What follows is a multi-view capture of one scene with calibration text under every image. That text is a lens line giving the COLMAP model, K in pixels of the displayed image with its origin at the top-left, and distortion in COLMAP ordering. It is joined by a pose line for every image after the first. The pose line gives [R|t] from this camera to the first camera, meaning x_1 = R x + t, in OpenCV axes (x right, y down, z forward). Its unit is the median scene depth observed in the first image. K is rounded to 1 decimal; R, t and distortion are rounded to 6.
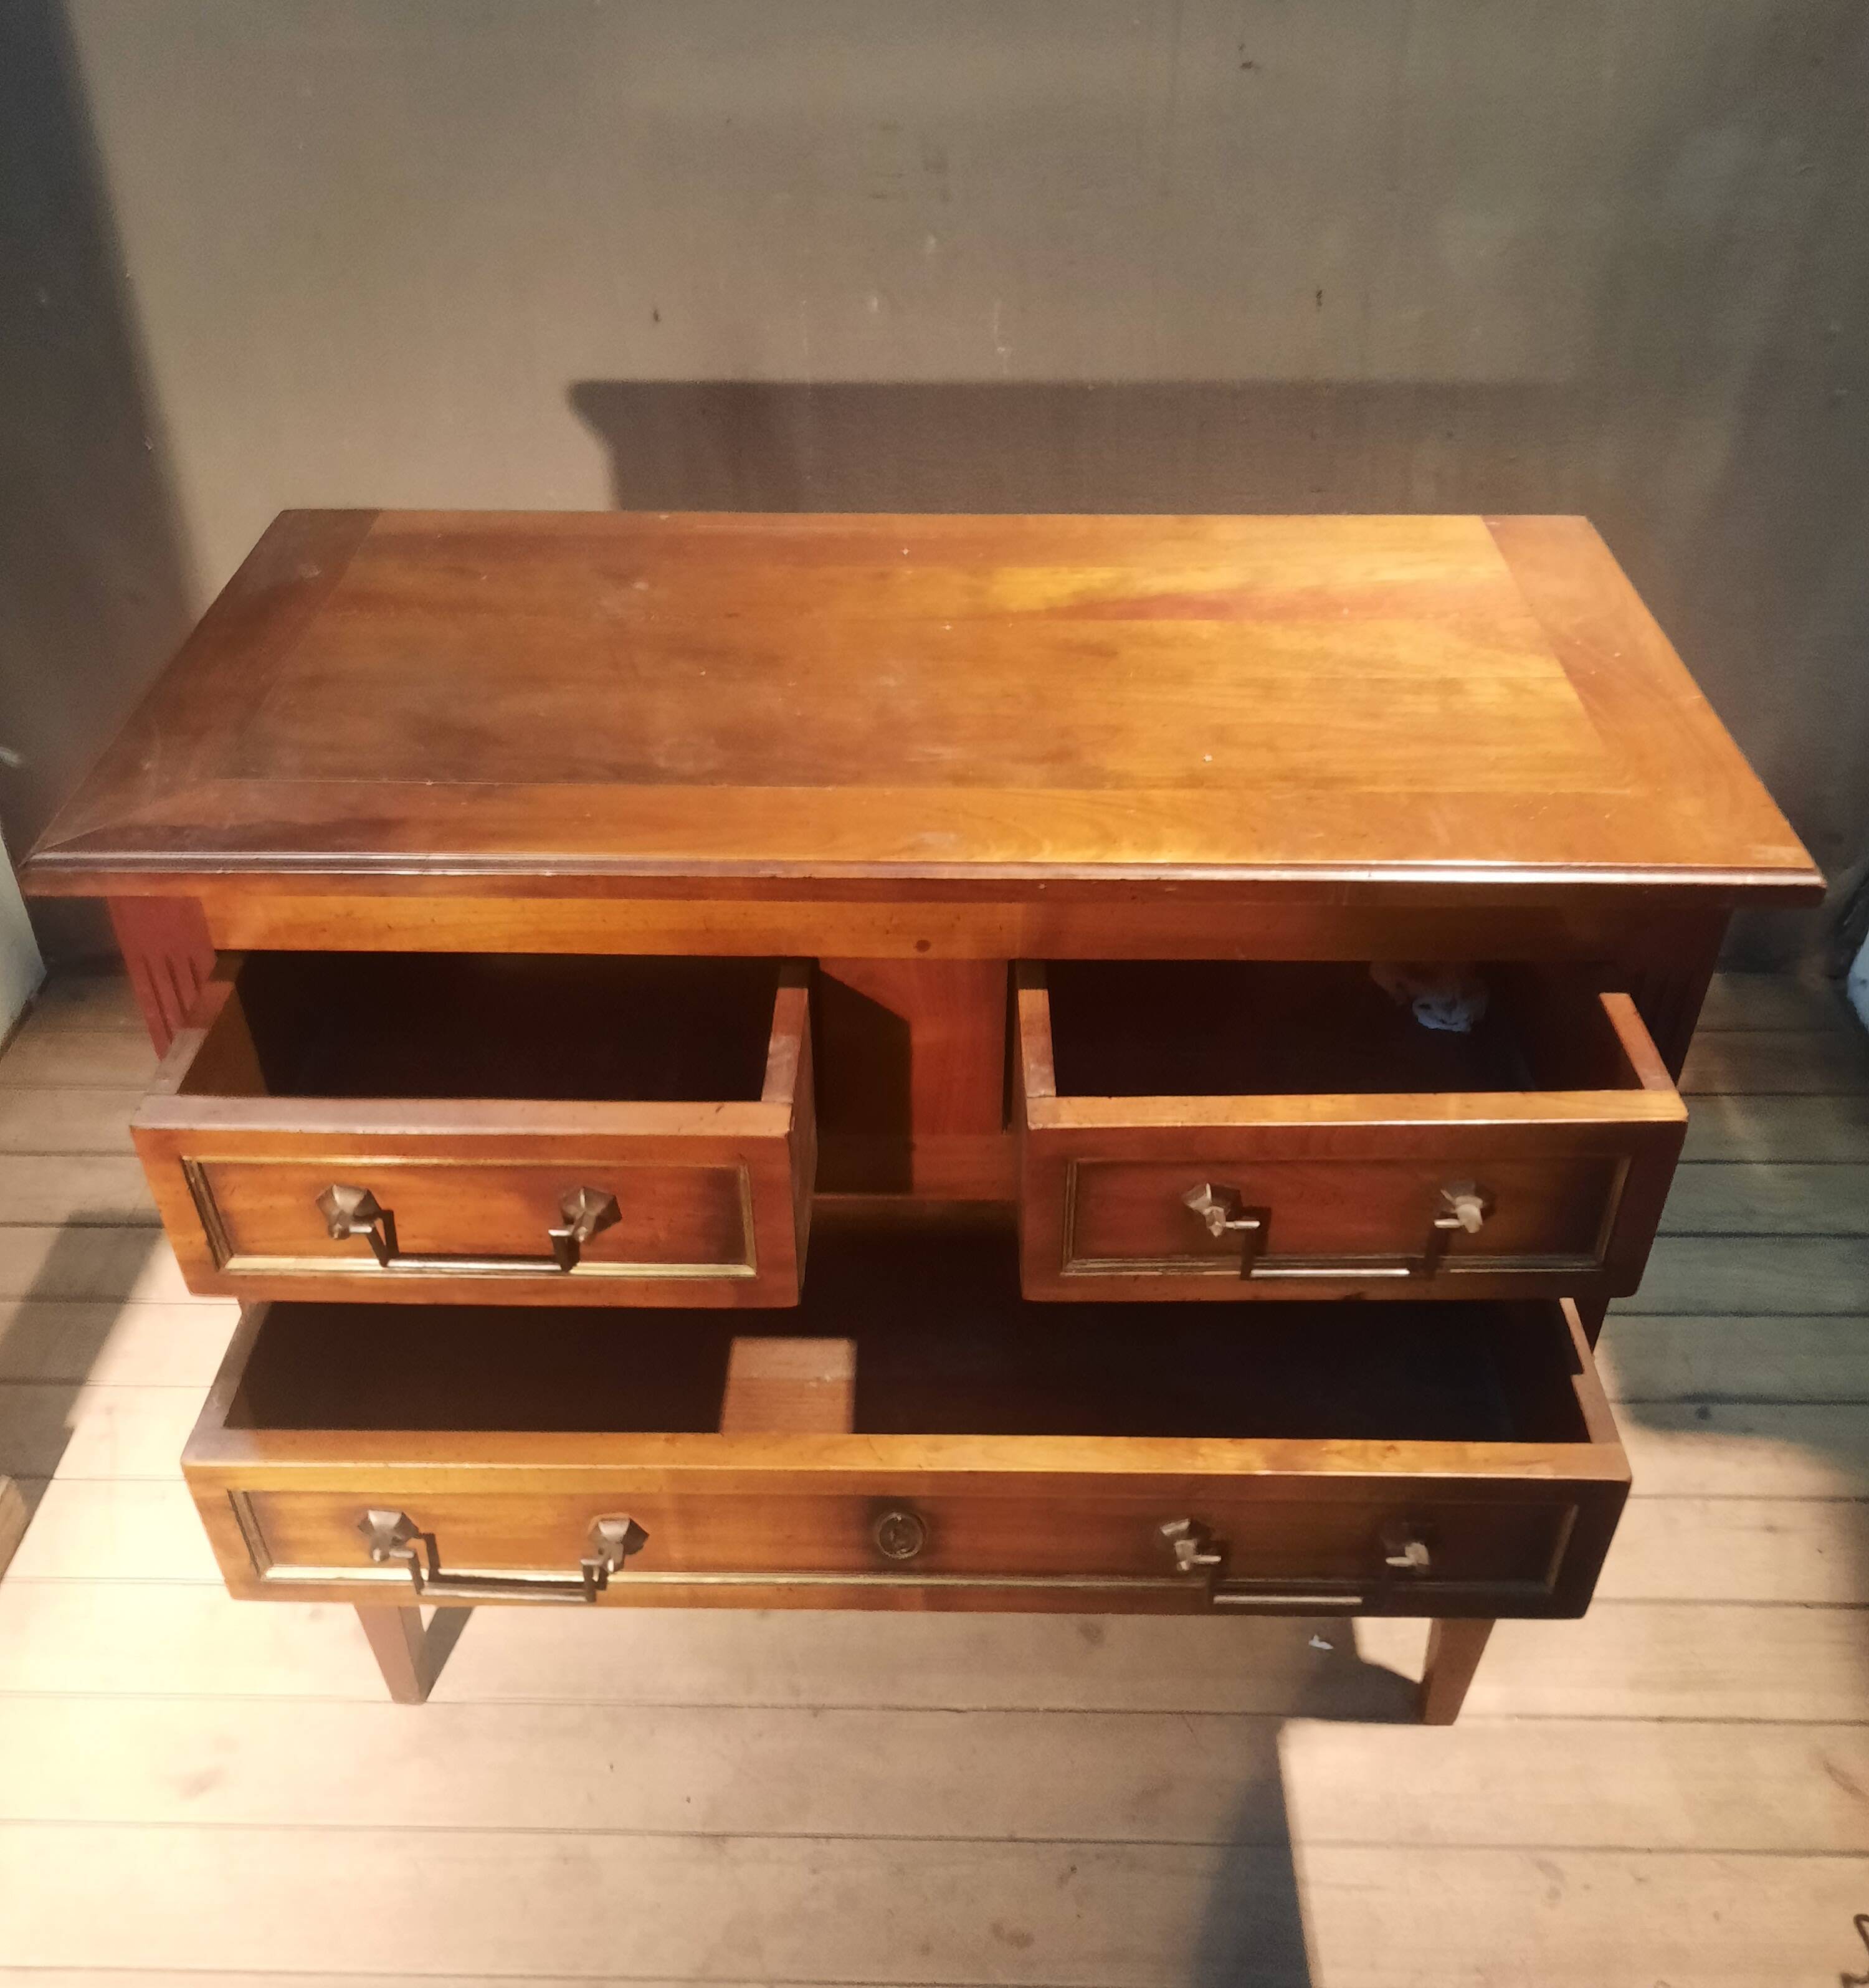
lens RADIAL K [[1875.0, 0, 917.6], [0, 1875.0, 1005.1], [0, 0, 1]] dist [0.050597, -0.057902]
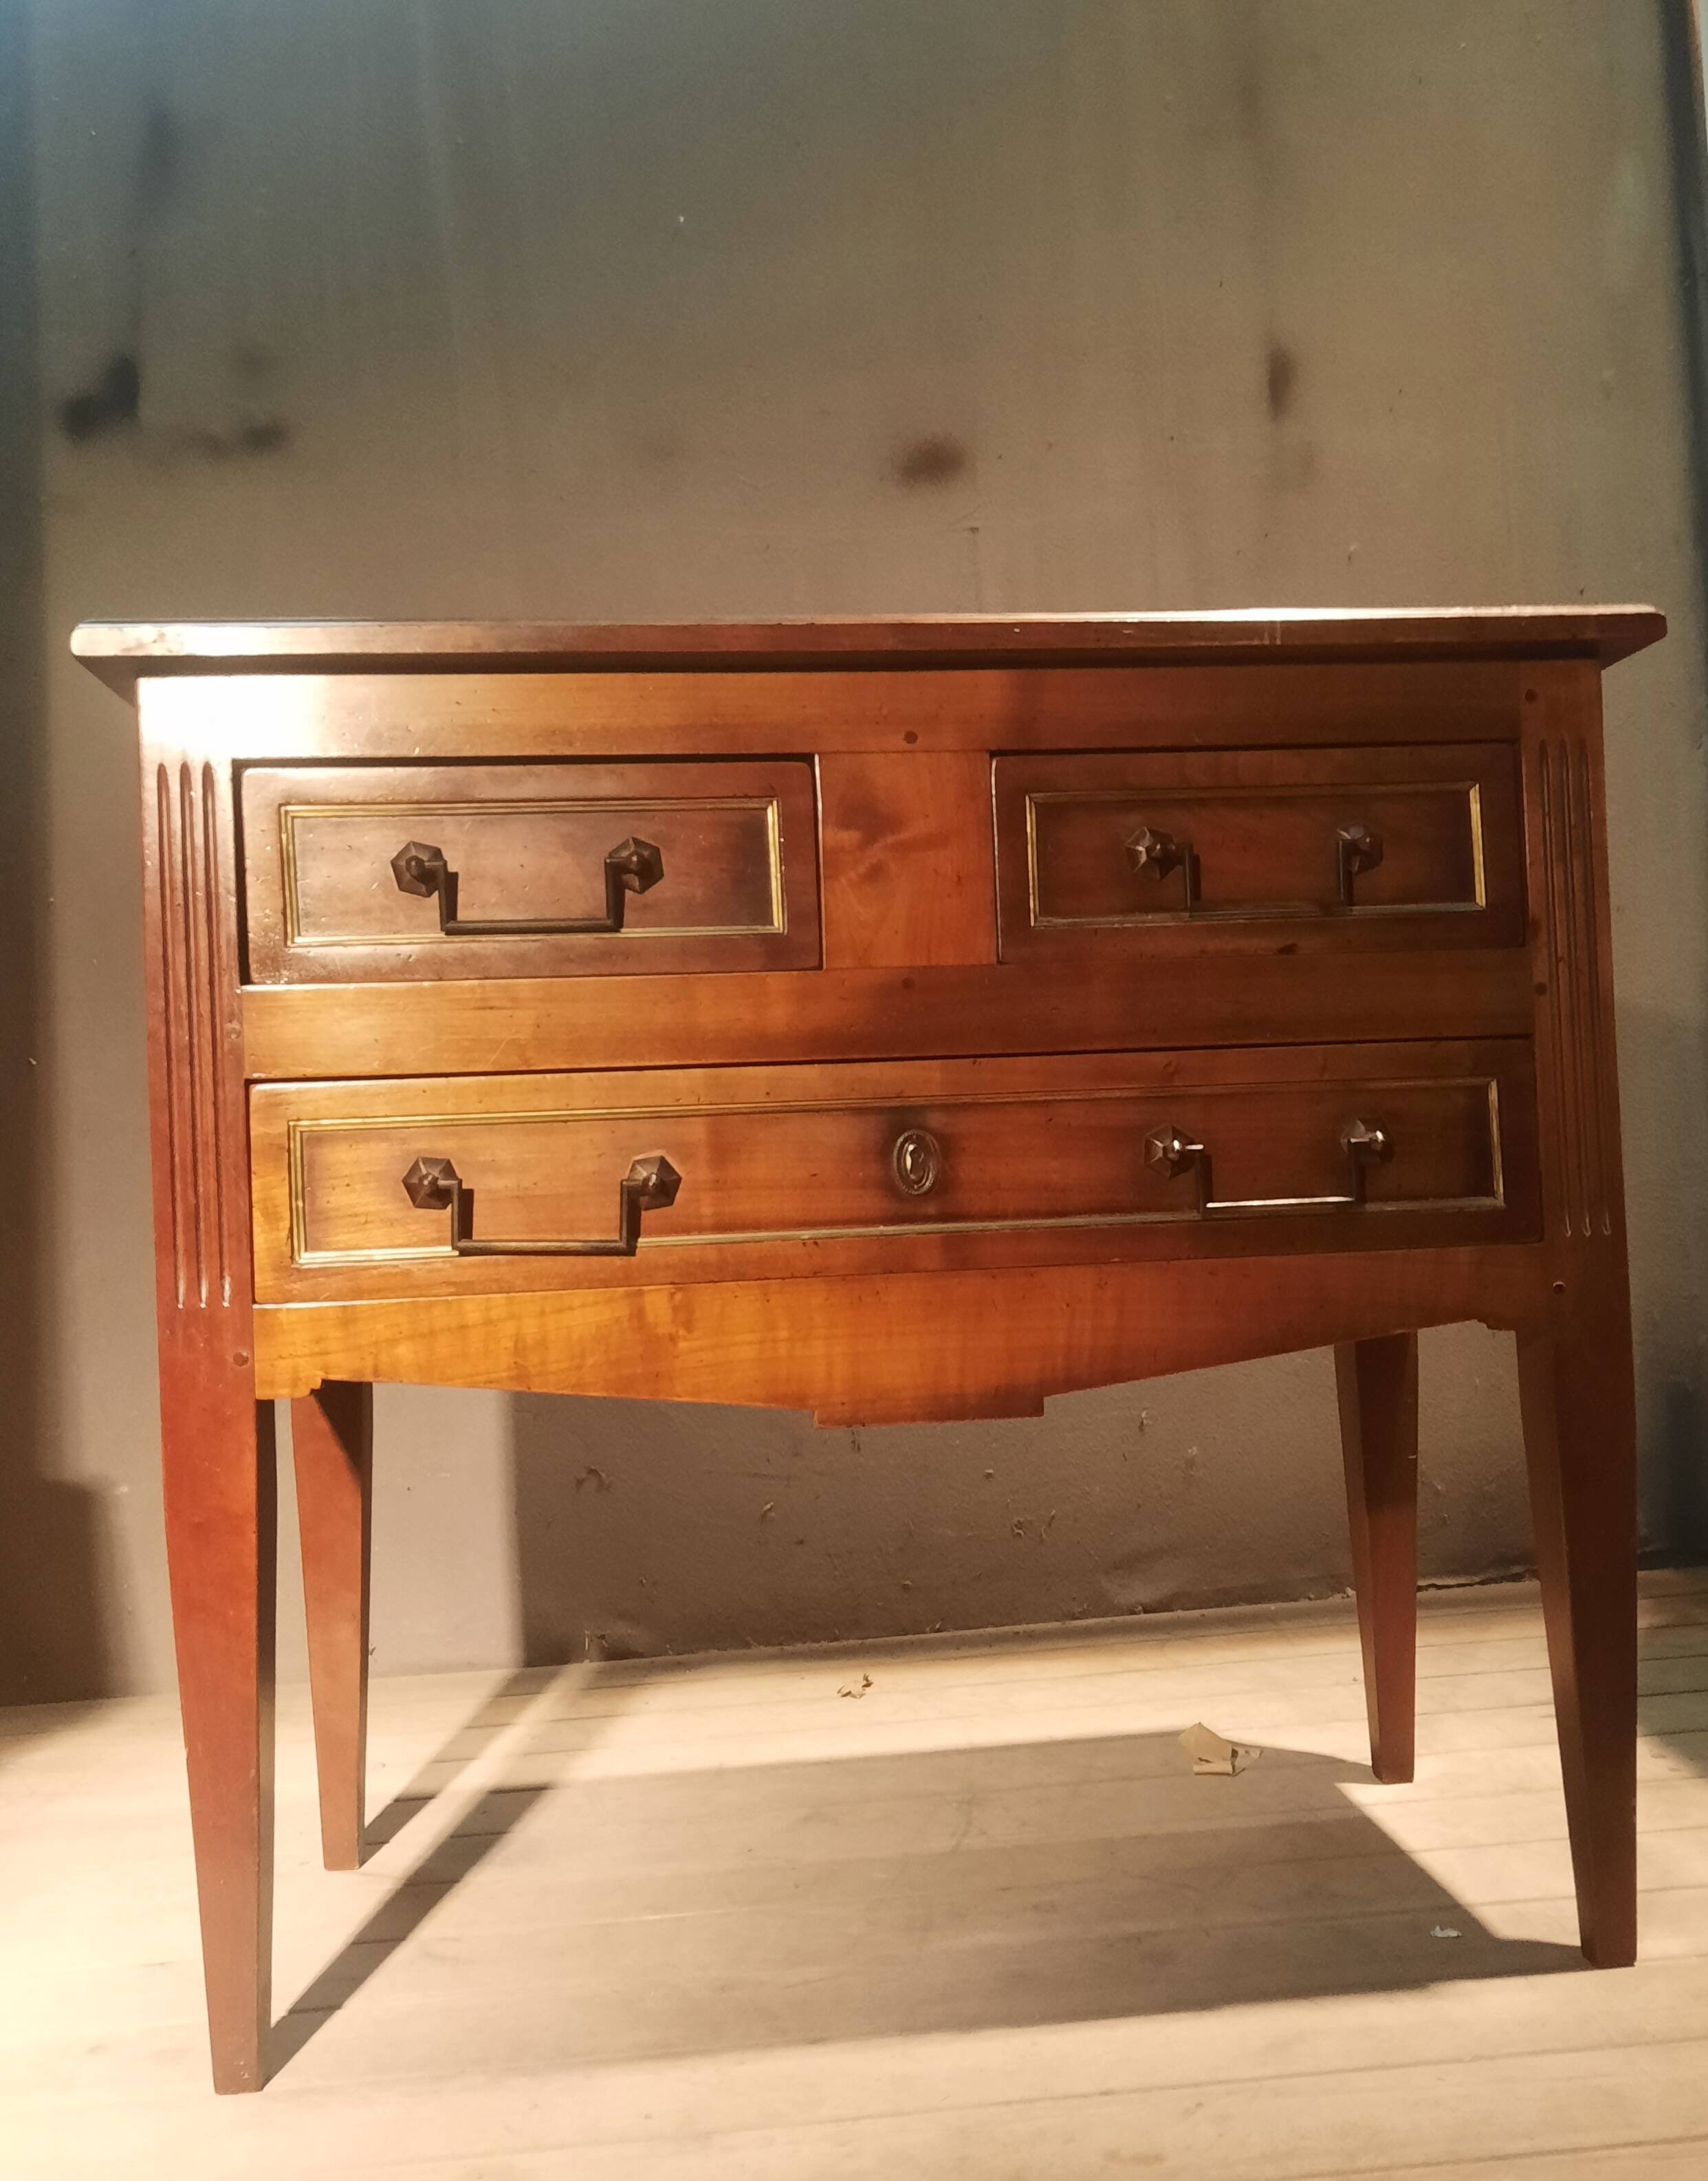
lens RADIAL K [[2031.6, 0, 942.0], [0, 2031.6, 1056.2], [0, 0, 1]] dist [0.036427, 0.003509]
pose [[0.989054, -0.034757, 0.143399, -0.121351], [0.117246, 0.775157, -0.620794, 0.664149], [-0.089580, 0.630812, 0.770748, 0.160540]]
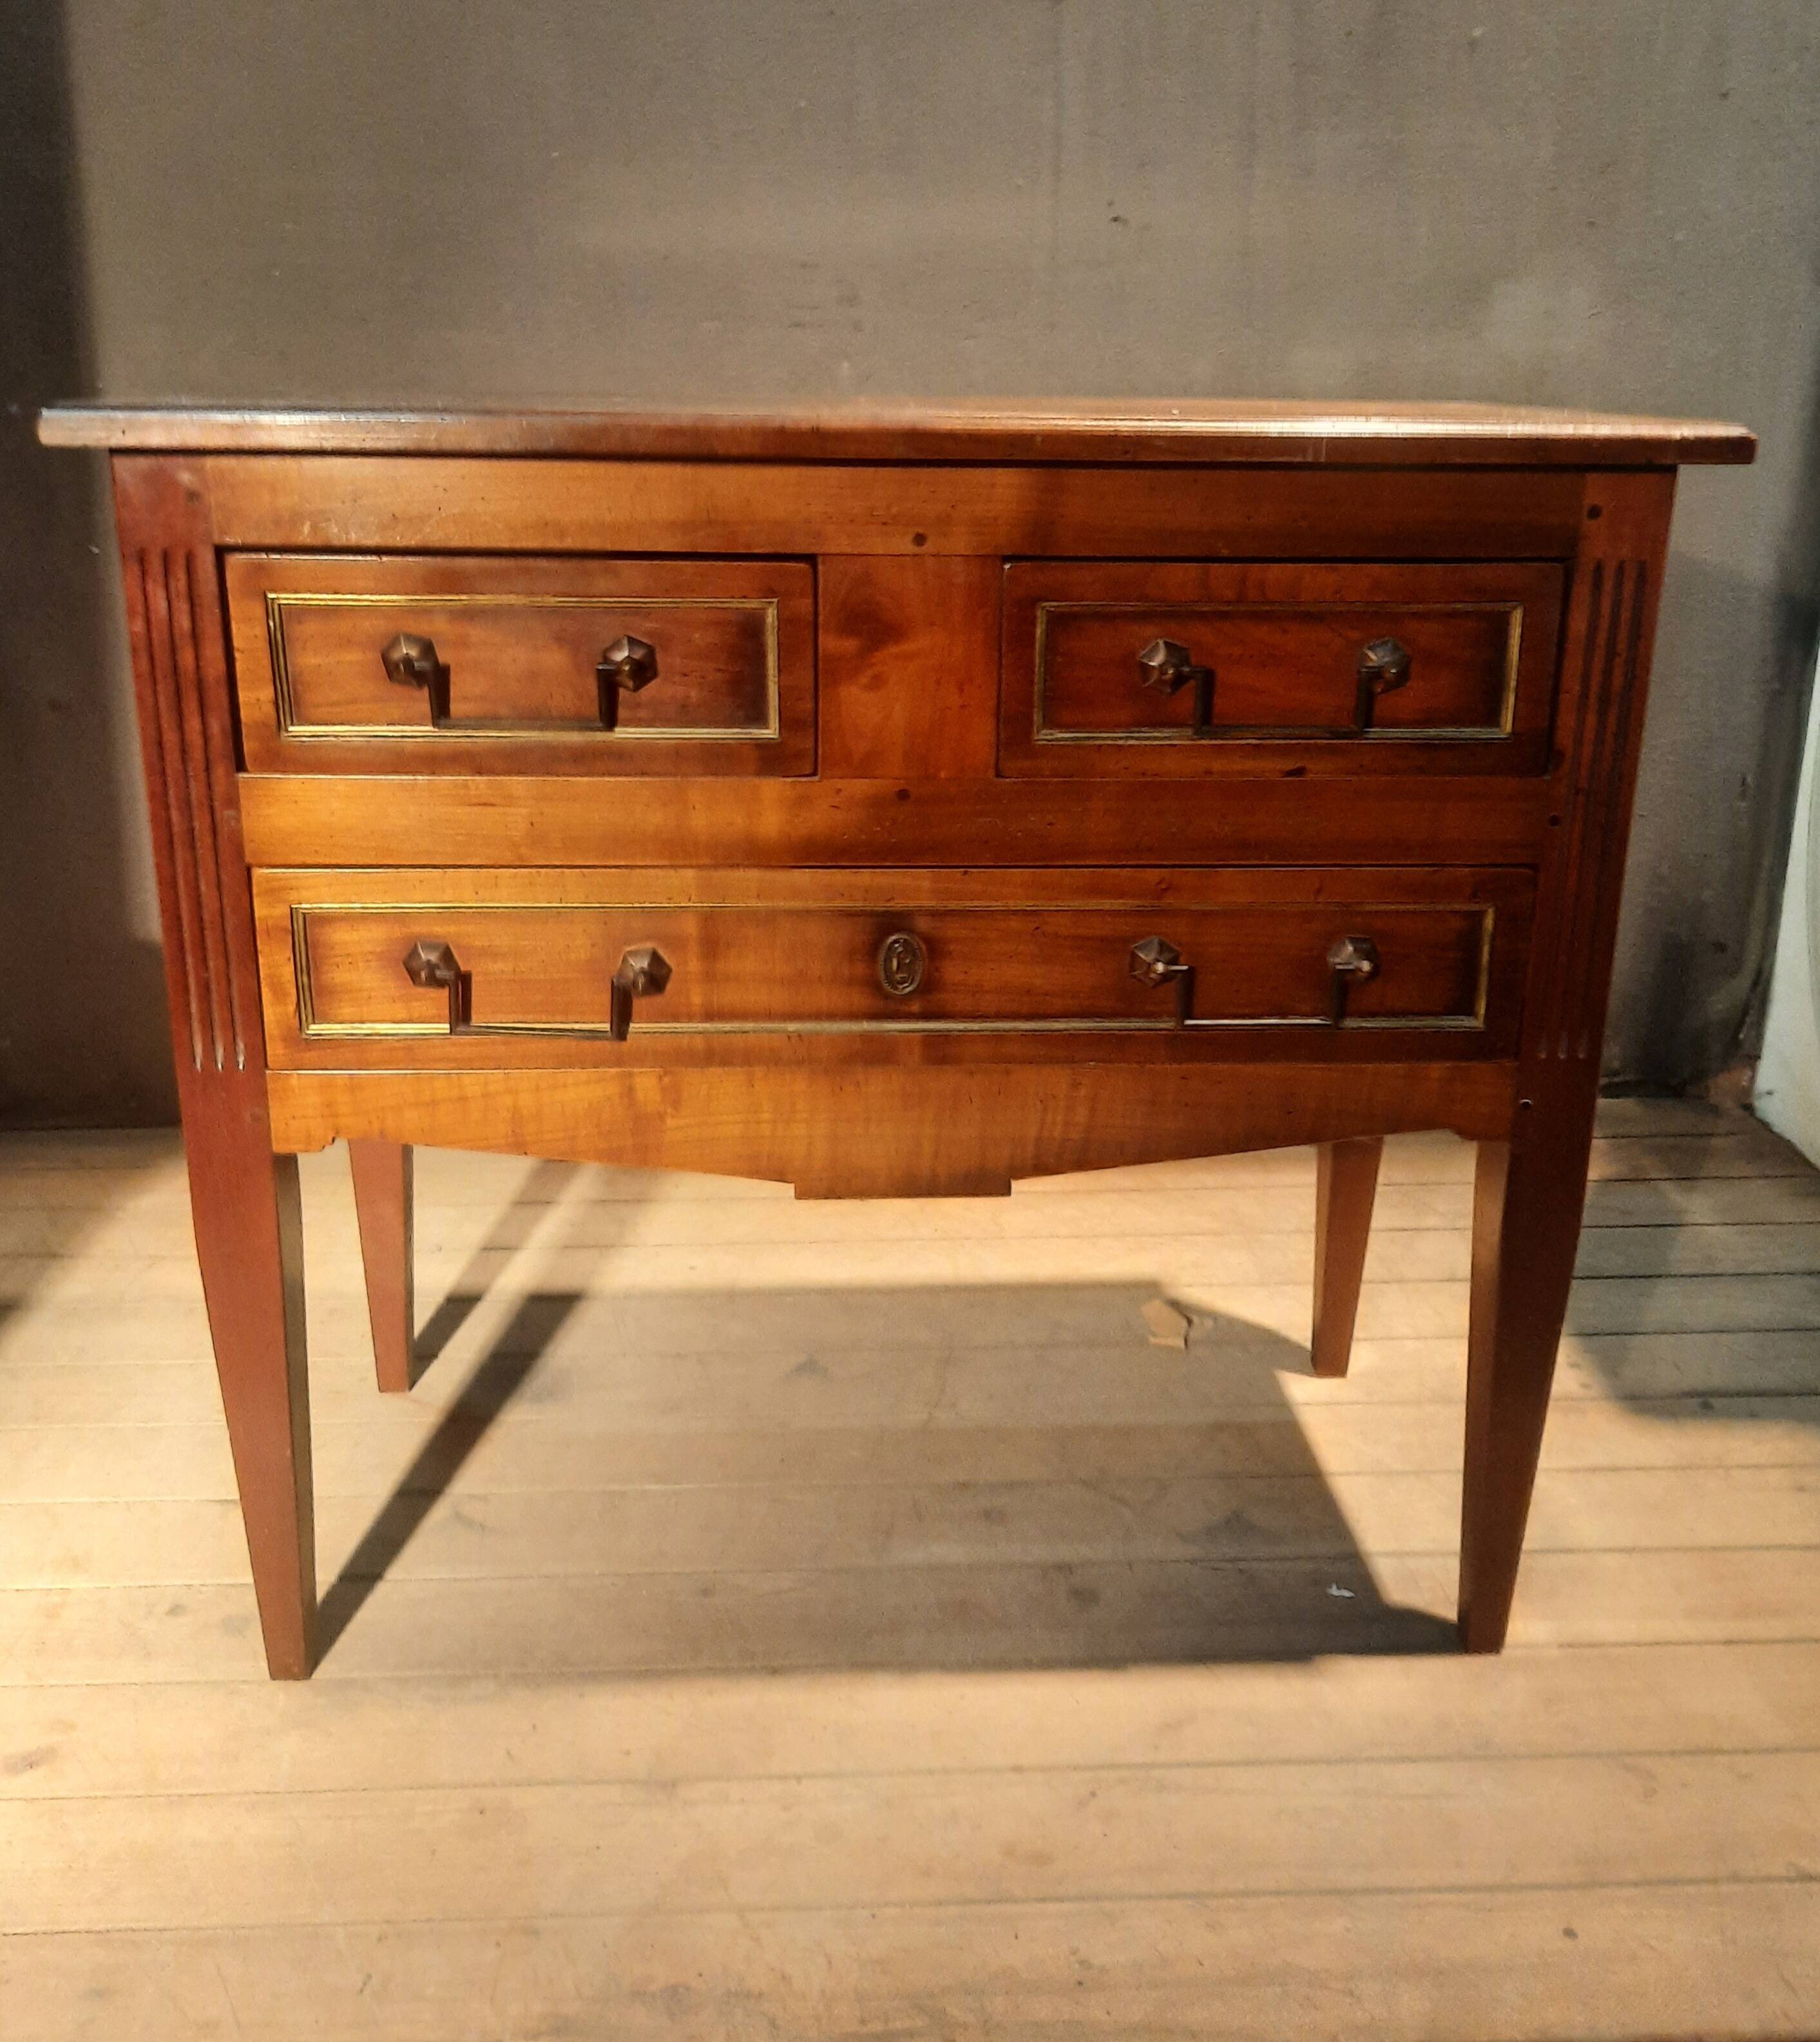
lens RADIAL K [[1919.6, 0, 906.8], [0, 1919.6, 924.0], [0, 0, 1]] dist [0.034228, -0.025901]
pose [[0.996678, -0.007758, 0.081078, -0.072028], [0.035940, 0.935187, -0.352325, 0.422436], [-0.073090, 0.354069, 0.932359, 0.069638]]
